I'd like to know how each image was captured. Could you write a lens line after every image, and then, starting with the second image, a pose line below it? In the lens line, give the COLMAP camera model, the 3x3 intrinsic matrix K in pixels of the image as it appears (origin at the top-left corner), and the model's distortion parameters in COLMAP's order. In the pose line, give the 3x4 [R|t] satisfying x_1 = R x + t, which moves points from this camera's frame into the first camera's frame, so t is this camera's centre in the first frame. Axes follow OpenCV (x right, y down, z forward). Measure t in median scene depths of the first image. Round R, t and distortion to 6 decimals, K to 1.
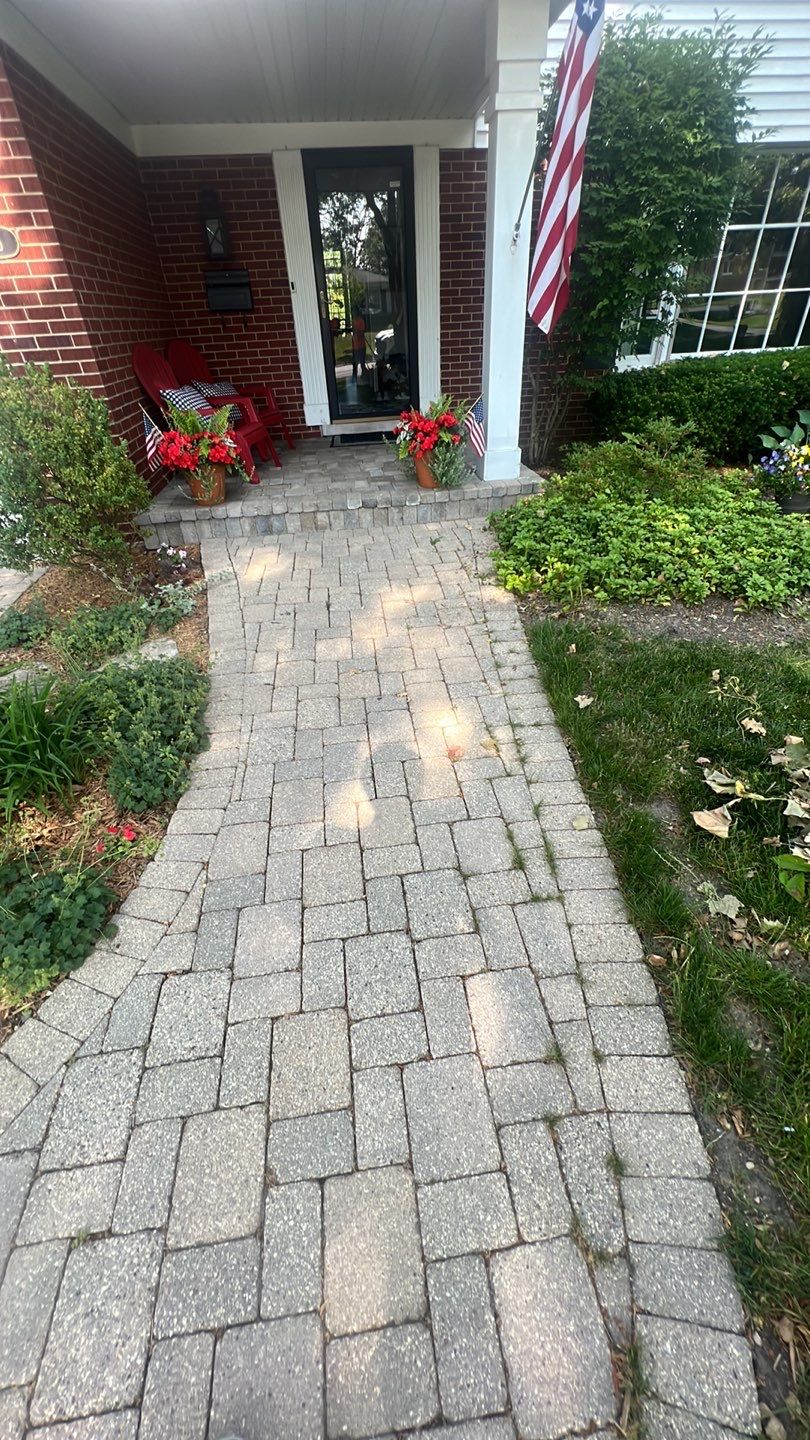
lens RADIAL K [[557.2, 0, 401.5], [0, 557.2, 712.7], [0, 0, 1]] dist [0.000068, -0.000386]
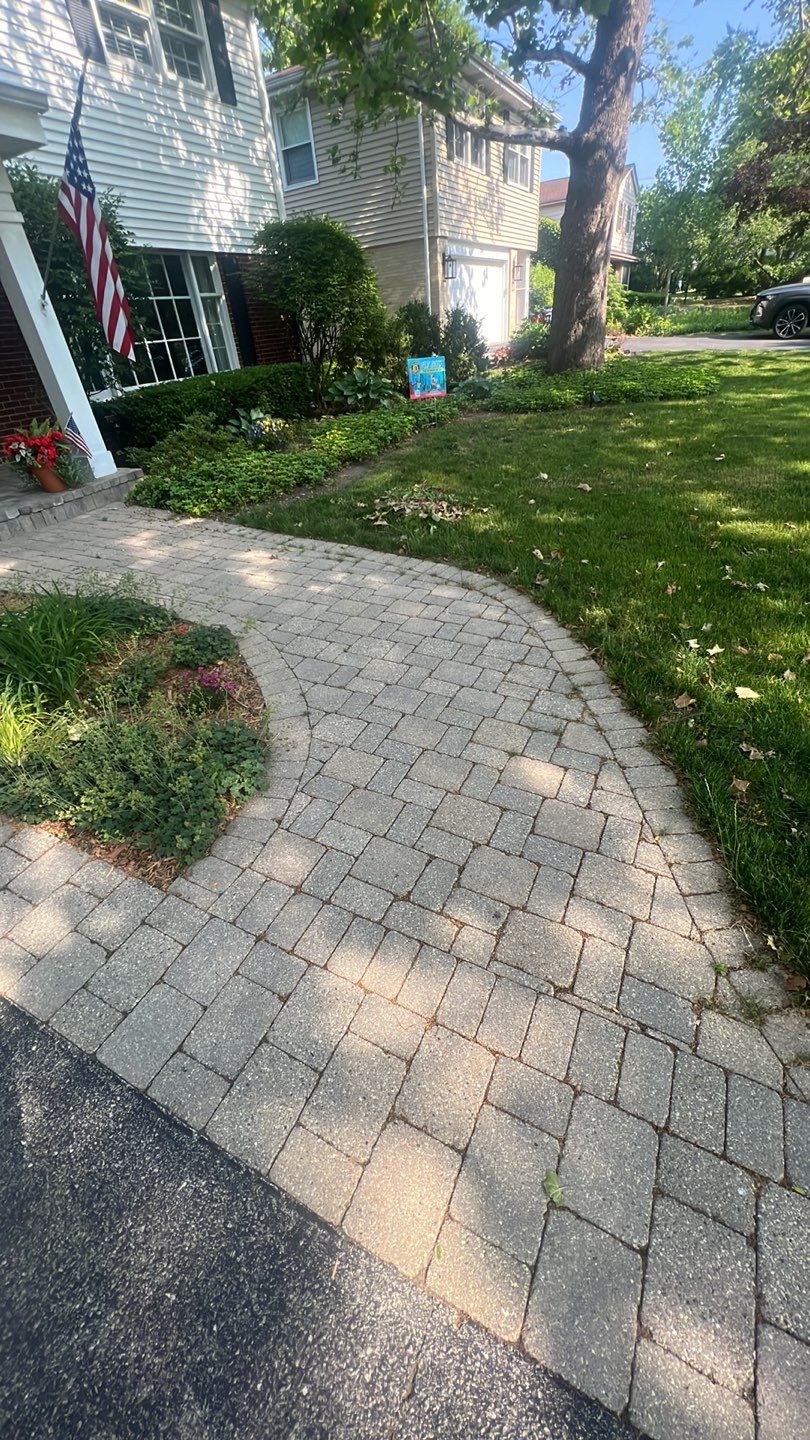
lens RADIAL K [[557.2, 0, 401.5], [0, 557.2, 712.7], [0, 0, 1]] dist [0.000068, -0.000386]
pose [[0.564641, -0.475750, 0.674420, -1.157549], [0.524501, 0.837759, 0.151848, 0.442891], [-0.637244, 0.267994, 0.722565, -0.518519]]
